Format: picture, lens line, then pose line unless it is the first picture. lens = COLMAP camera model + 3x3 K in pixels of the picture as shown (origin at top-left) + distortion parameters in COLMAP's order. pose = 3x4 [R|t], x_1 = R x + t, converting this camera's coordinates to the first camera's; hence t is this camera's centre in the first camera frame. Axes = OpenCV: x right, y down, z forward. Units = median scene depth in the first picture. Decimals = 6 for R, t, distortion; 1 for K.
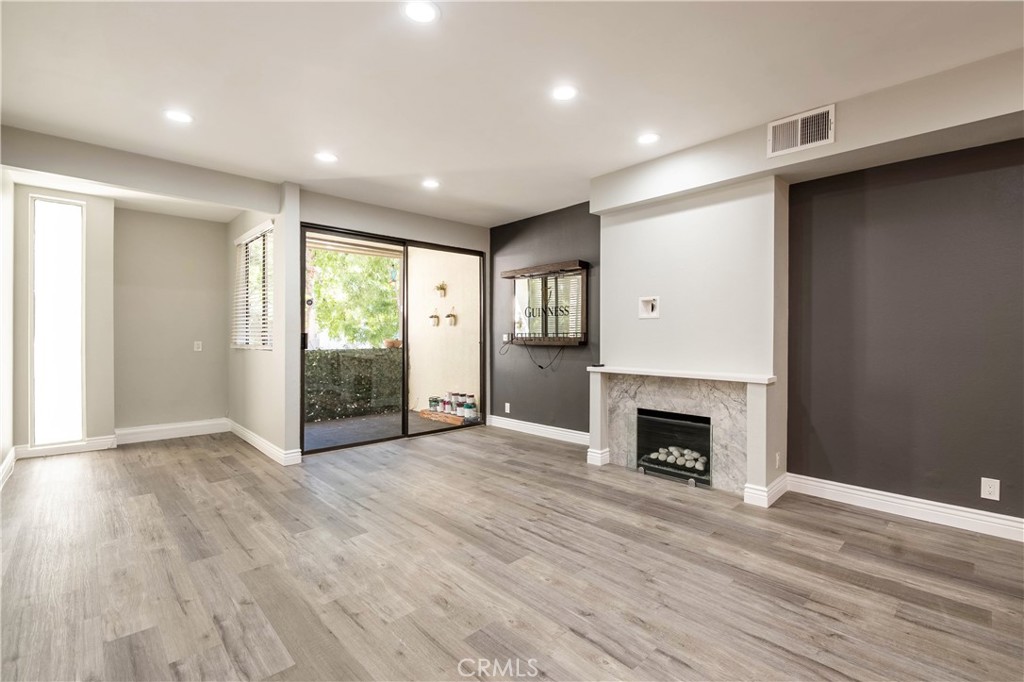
lens RADIAL K [[454.6, 0, 521.3], [0, 454.6, 332.5], [0, 0, 1]] dist [0.006527, -0.009205]
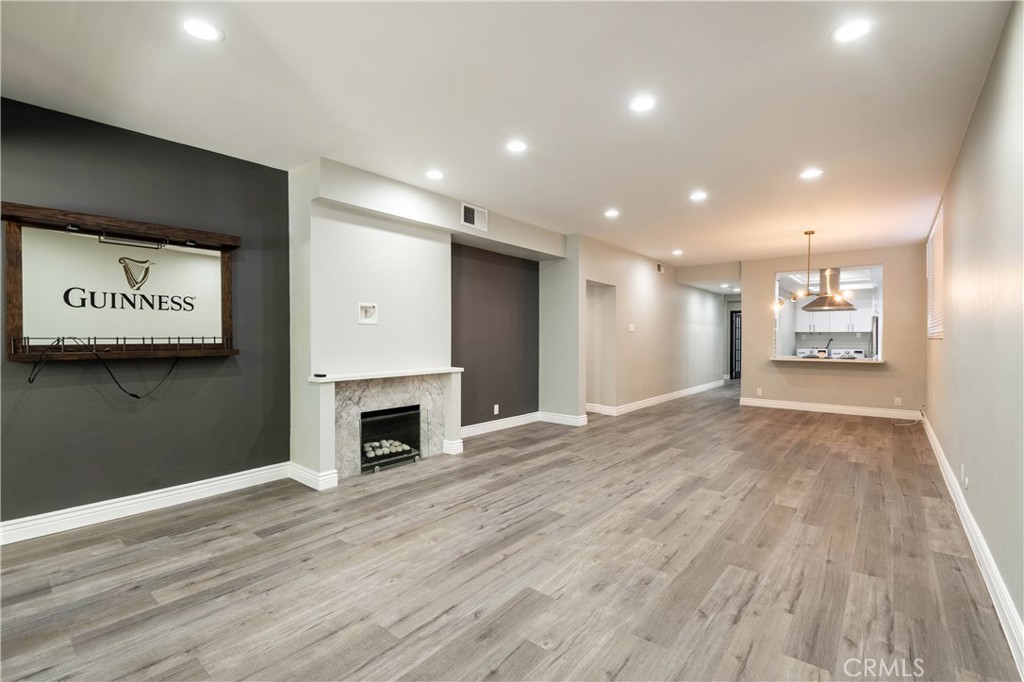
lens RADIAL K [[454.6, 0, 514.9], [0, 454.6, 345.2], [0, 0, 1]] dist [0.006527, -0.009205]
pose [[-0.116463, -0.012970, 0.993110, -1.001684], [-0.003348, 0.999914, 0.012666, 0.003453], [-0.993189, -0.001850, -0.116497, 0.998294]]
